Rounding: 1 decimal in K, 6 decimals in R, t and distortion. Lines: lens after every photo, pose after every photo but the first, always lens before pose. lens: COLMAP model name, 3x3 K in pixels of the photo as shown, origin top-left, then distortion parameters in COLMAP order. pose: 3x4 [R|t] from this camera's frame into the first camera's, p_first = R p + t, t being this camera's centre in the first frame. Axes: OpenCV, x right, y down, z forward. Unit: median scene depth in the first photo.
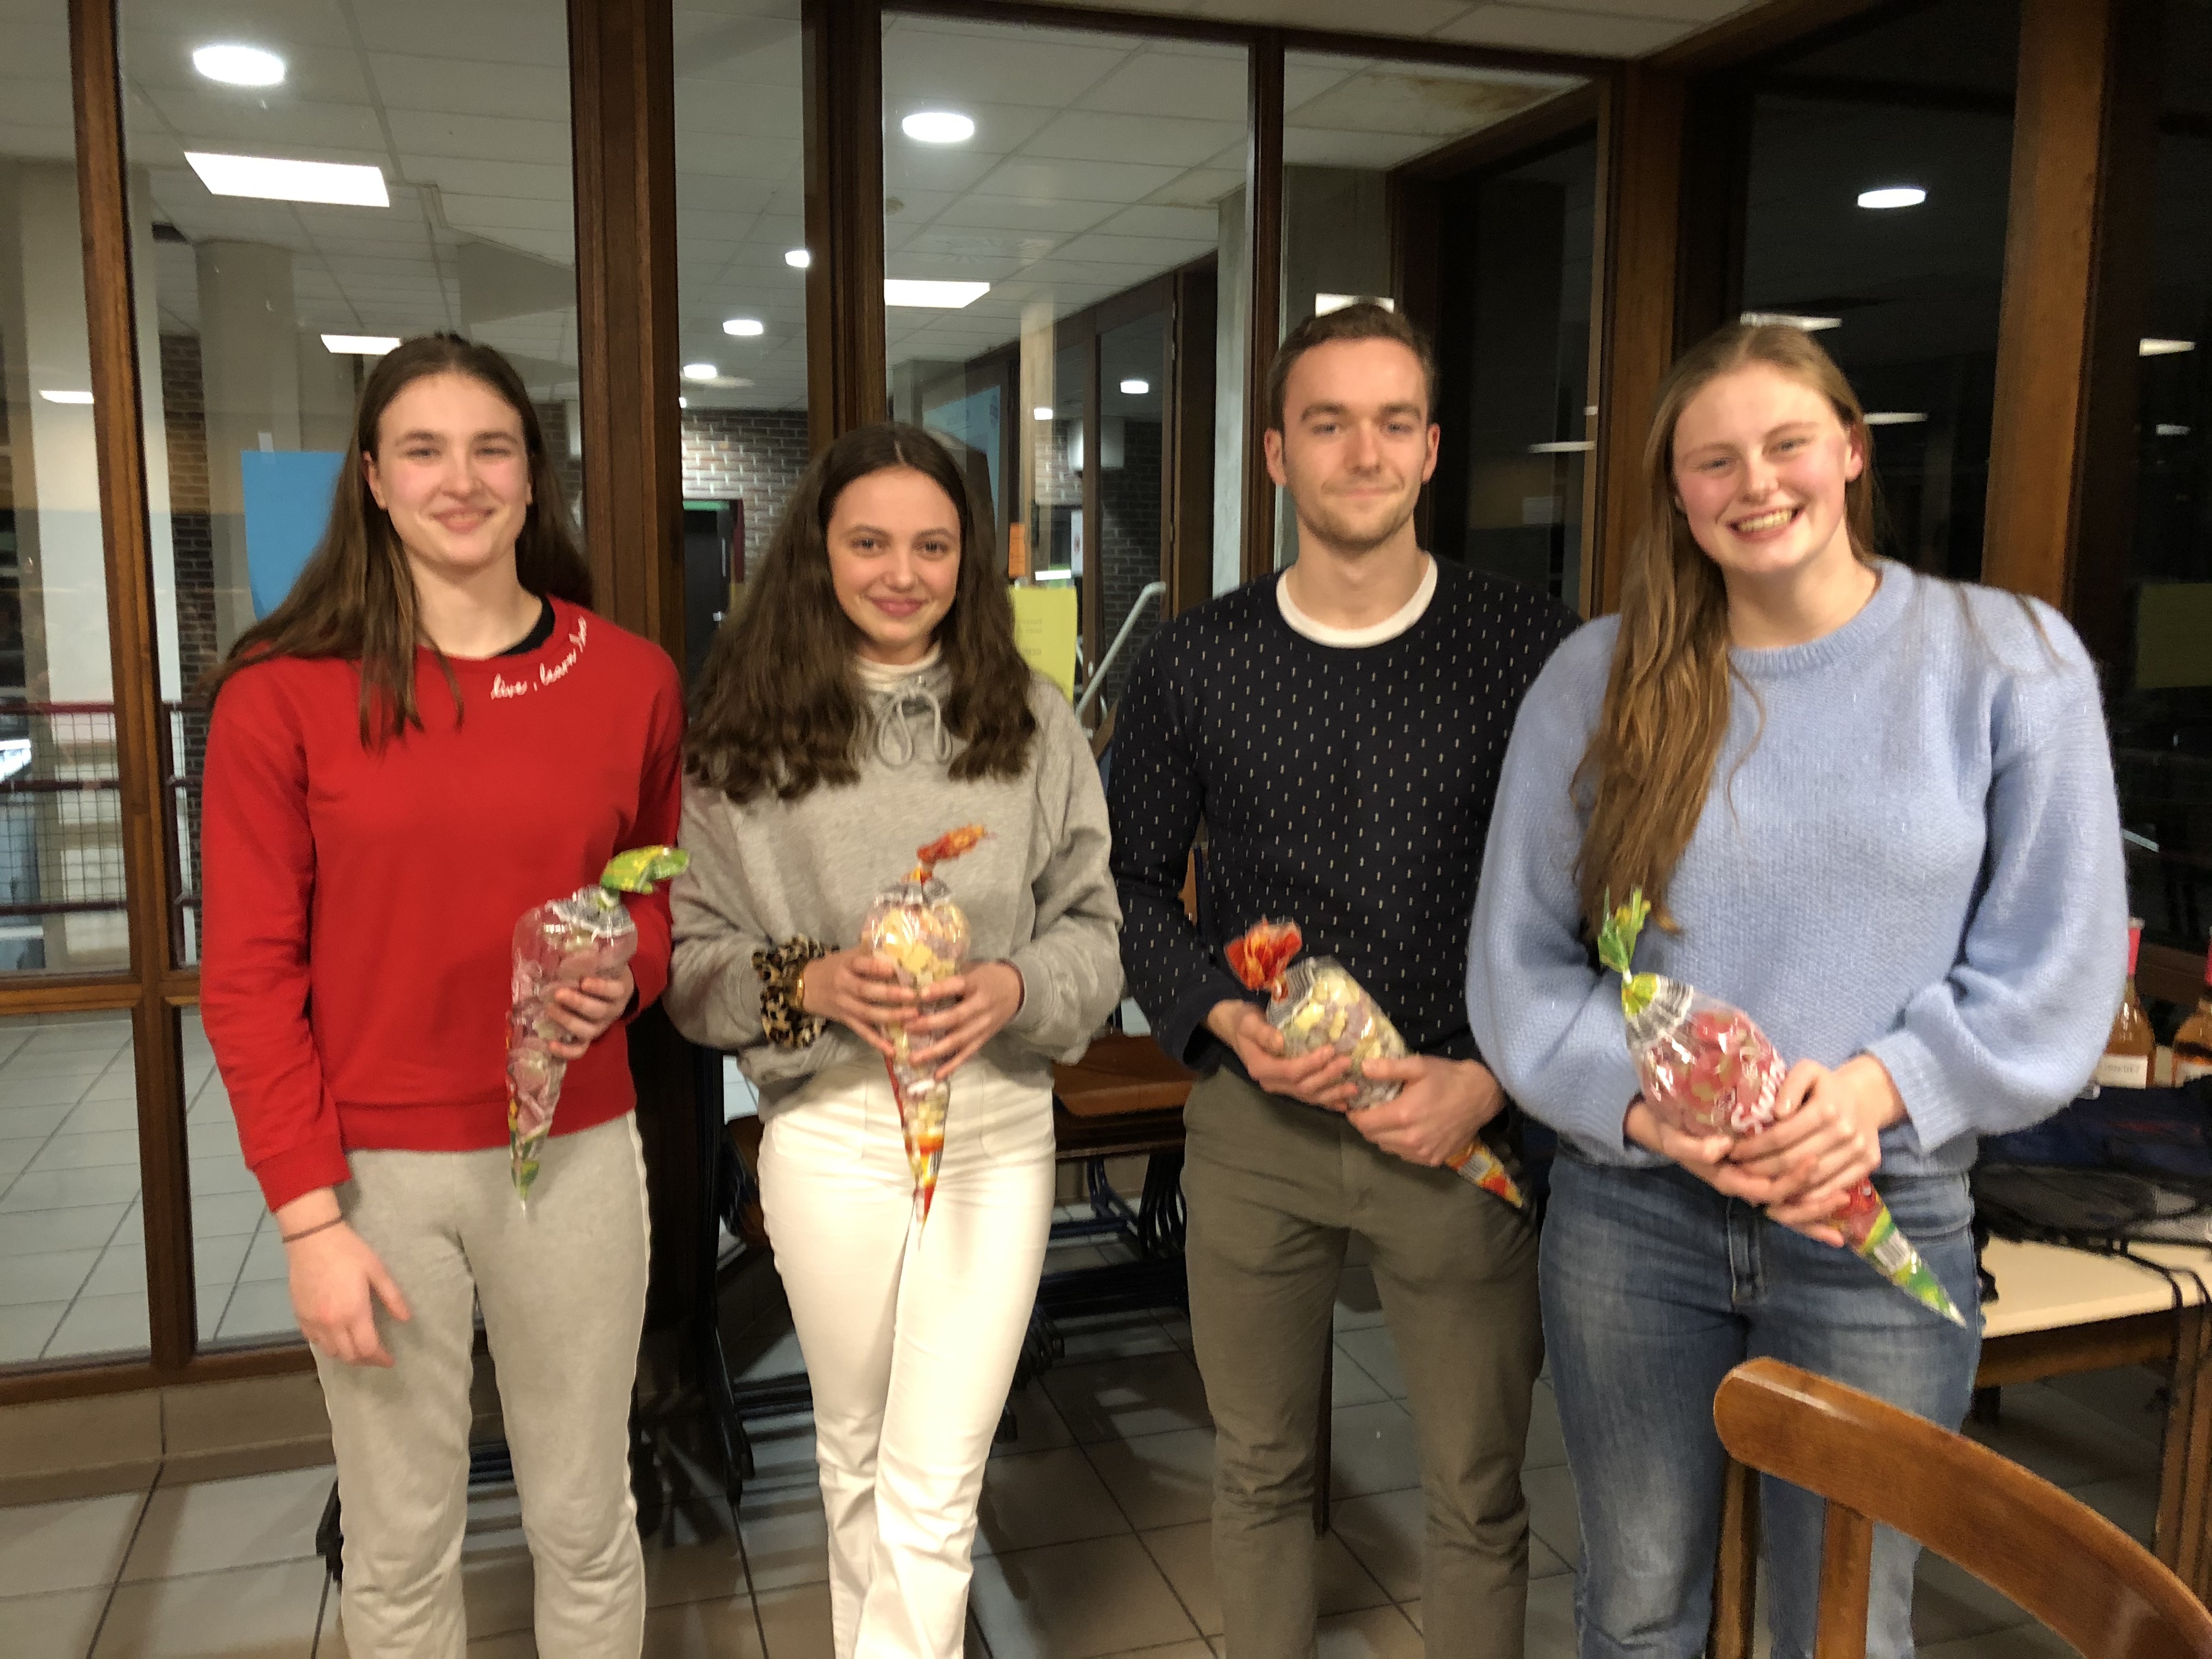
lens RADIAL K [[1820.5, 0, 1106.0], [0, 1820.5, 829.5], [0, 0, 1]] dist [-0.007588, 0.011480]
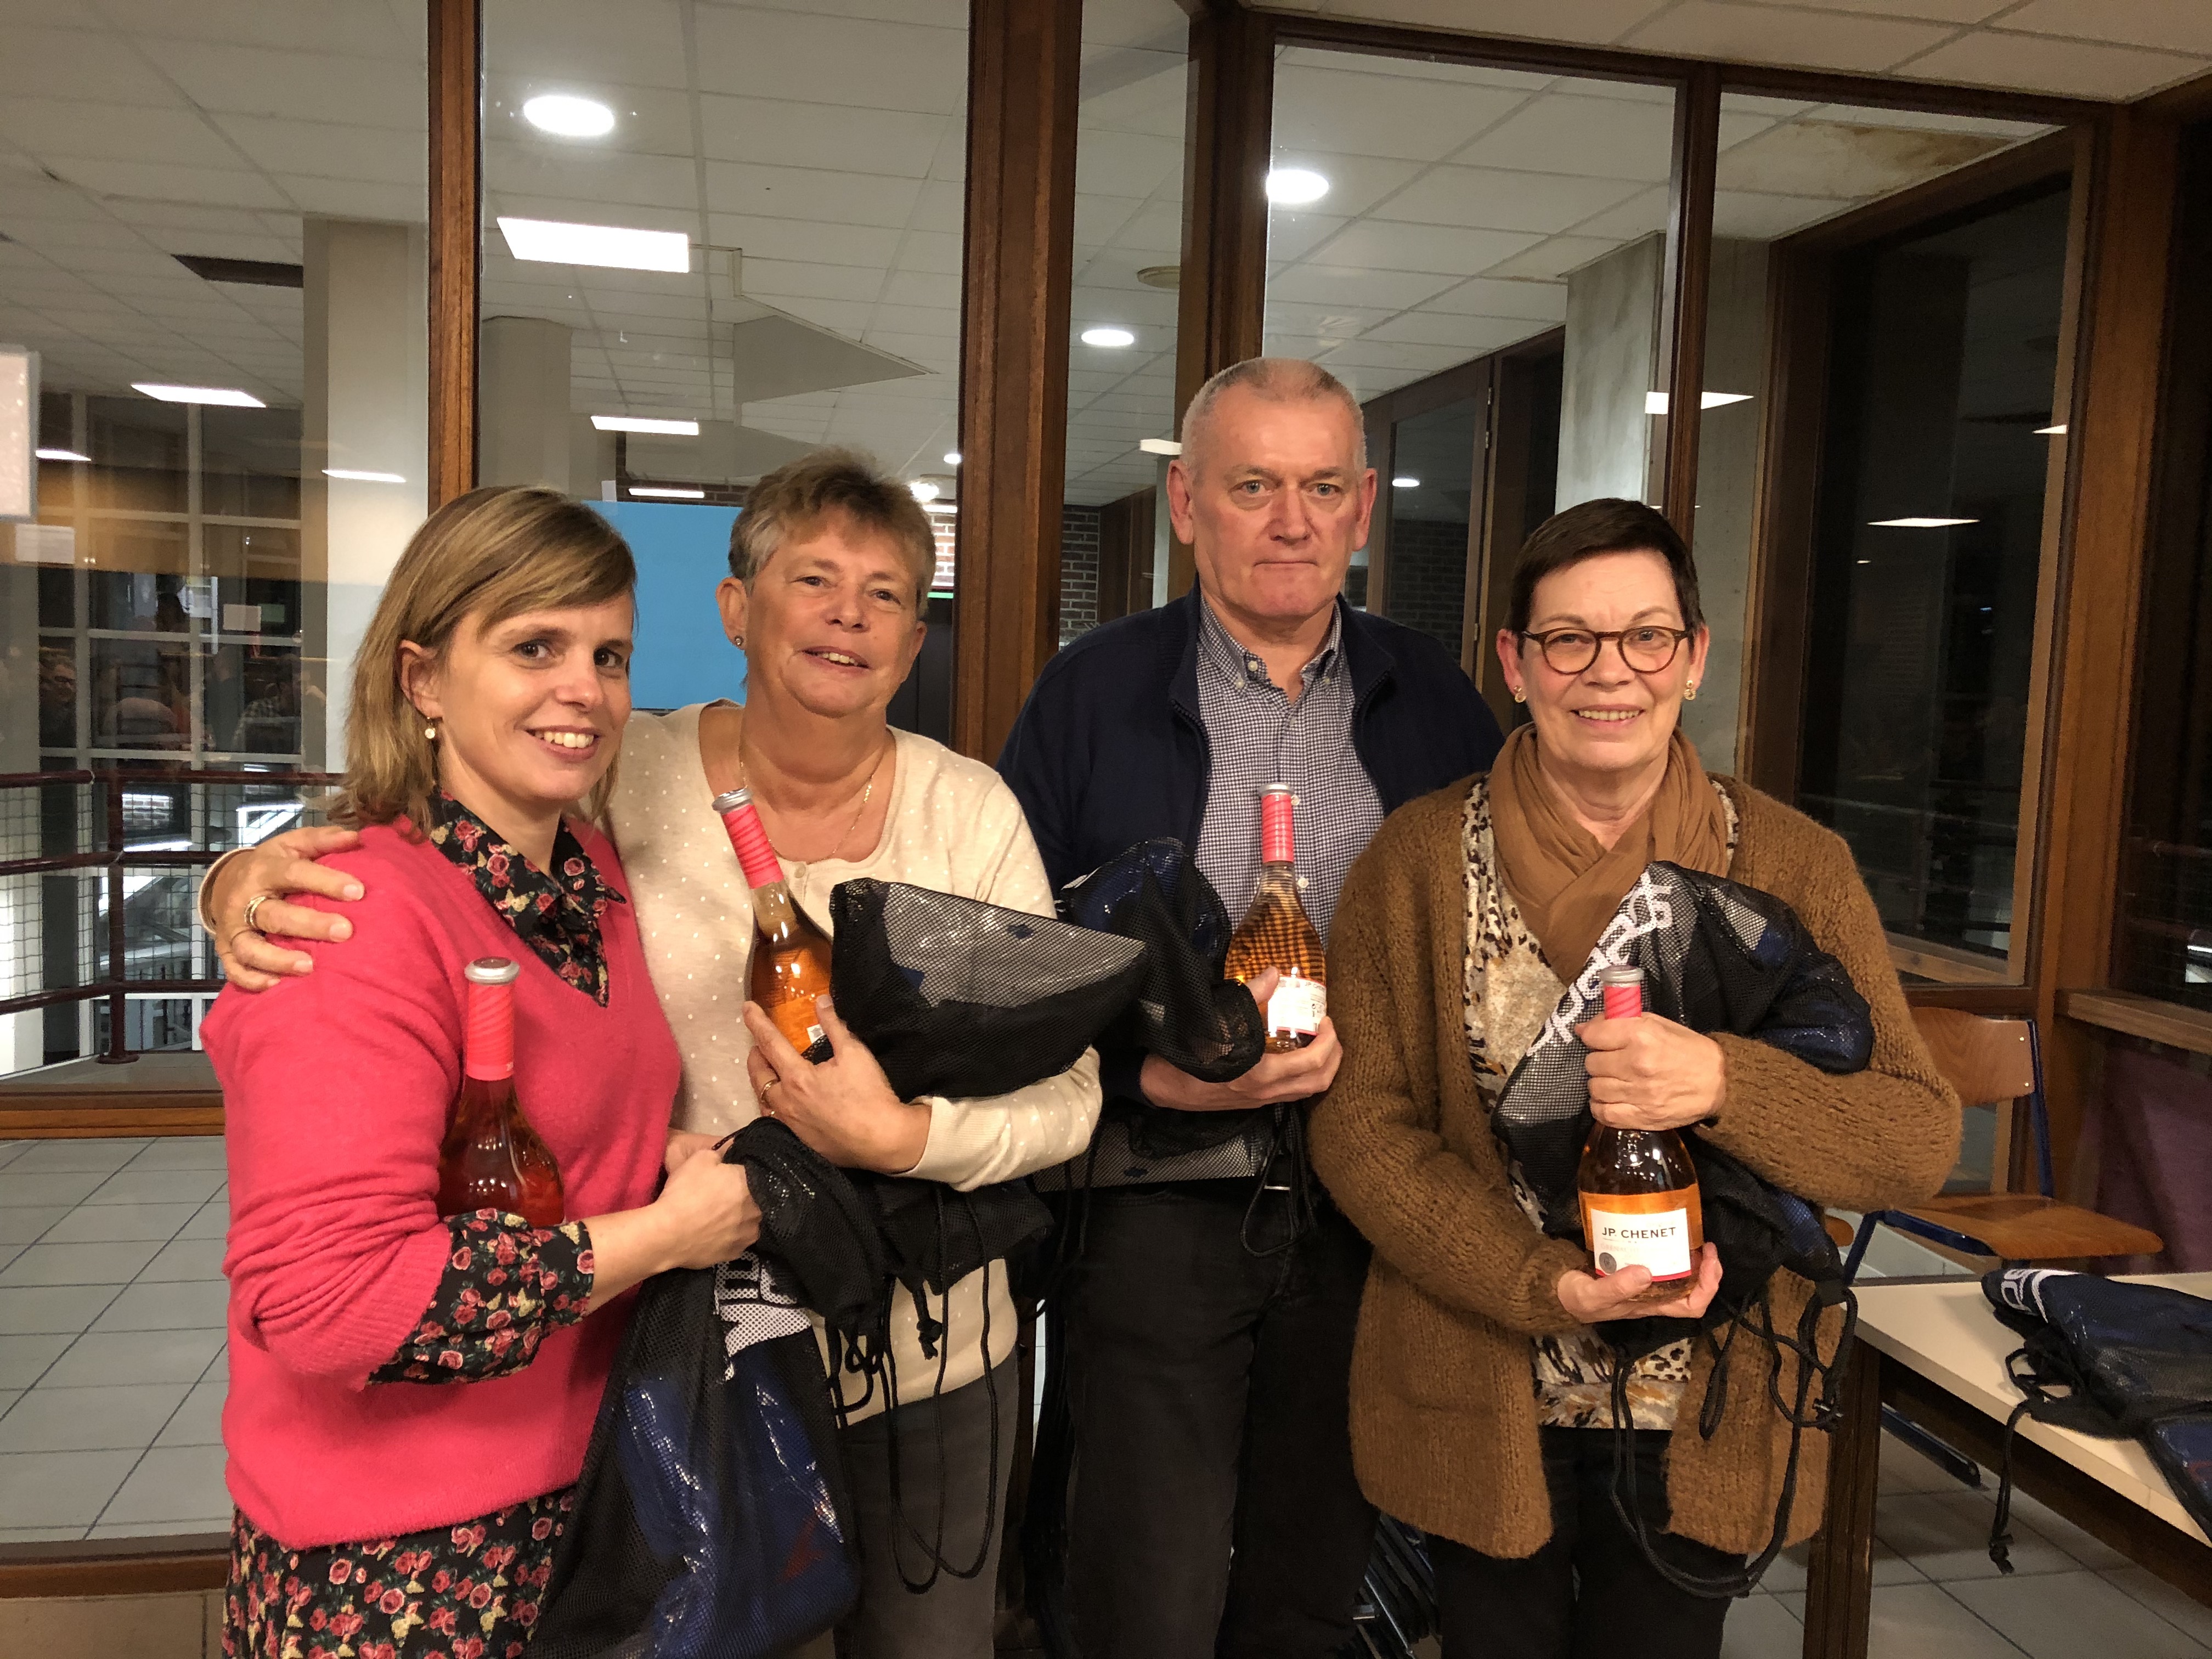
lens RADIAL K [[1831.2, 0, 1099.1], [0, 1831.2, 811.0], [0, 0, 1]] dist [-0.008781, 0.009392]
pose [[0.993069, 0.040630, -0.110284, -0.080563], [-0.047583, 0.996993, -0.061164, -0.012024], [0.107468, 0.065988, 0.992016, 0.107184]]
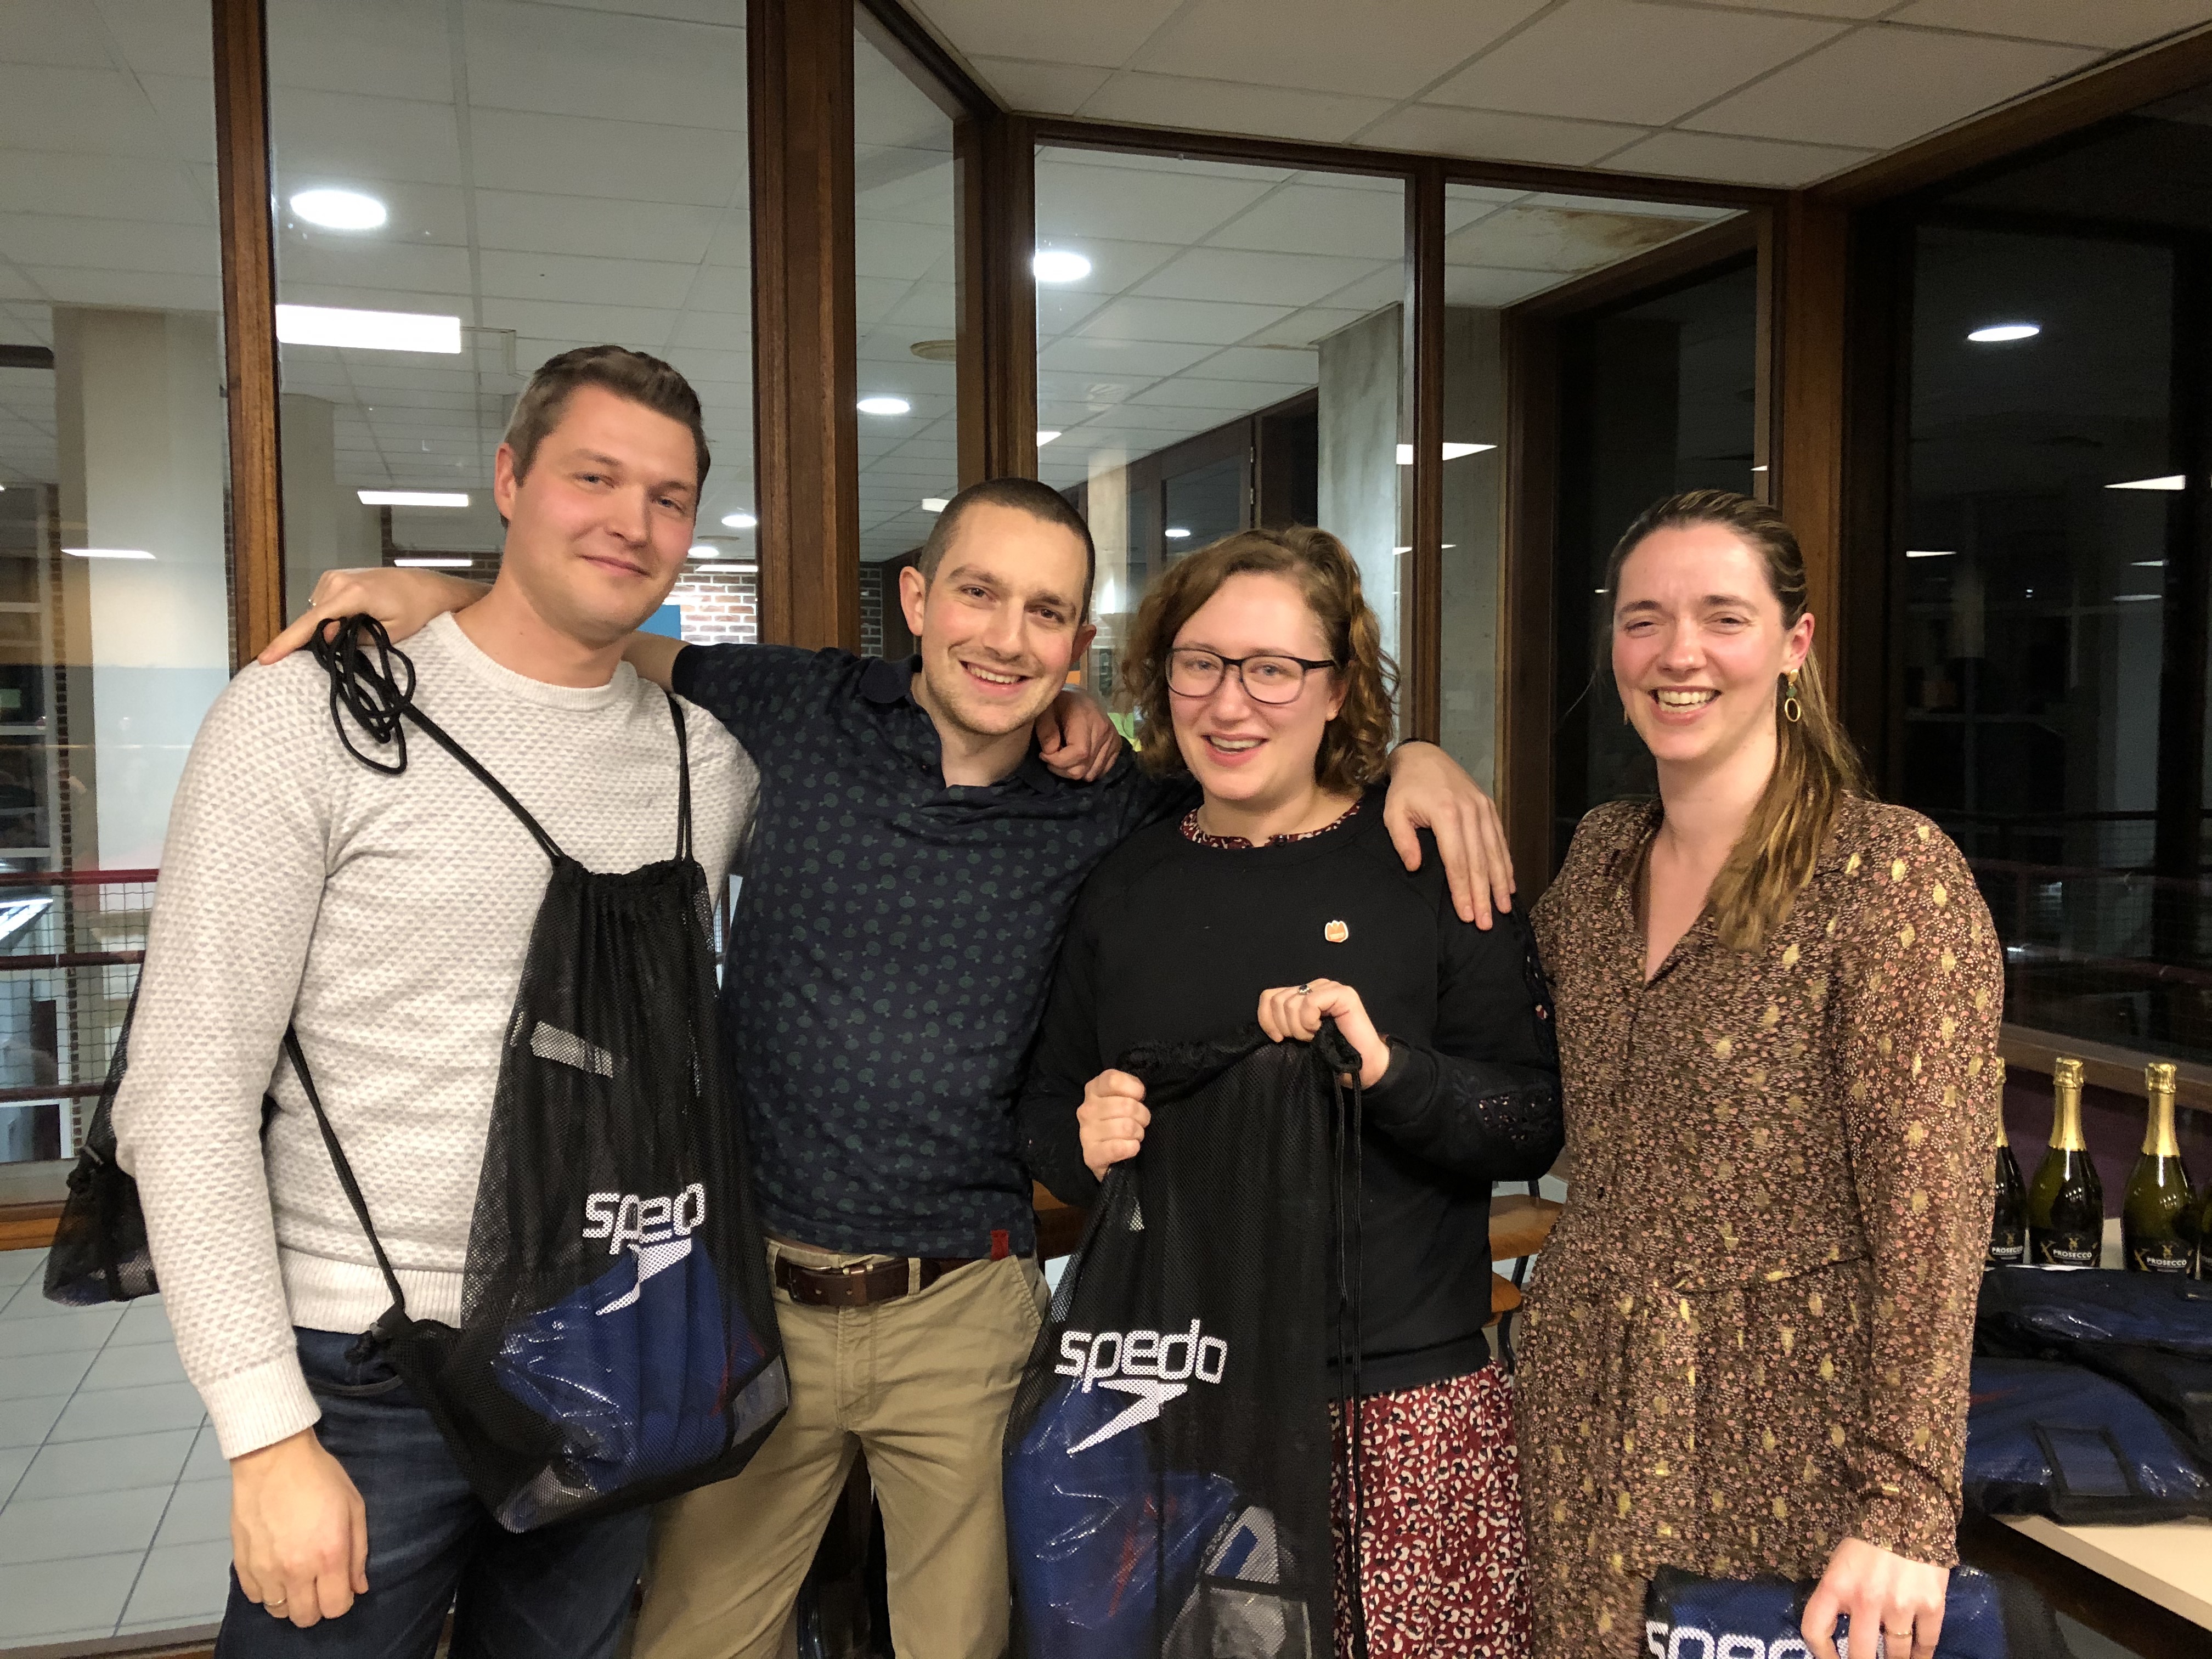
lens RADIAL K [[1820.5, 0, 1106.0], [0, 1820.5, 829.5], [0, 0, 1]] dist [-0.007588, 0.011480]
pose [[0.999927, -0.010096, 0.006631, -0.081780], [0.010584, 0.996877, -0.078263, -0.015030], [-0.005820, 0.078328, 0.996911, 0.069972]]
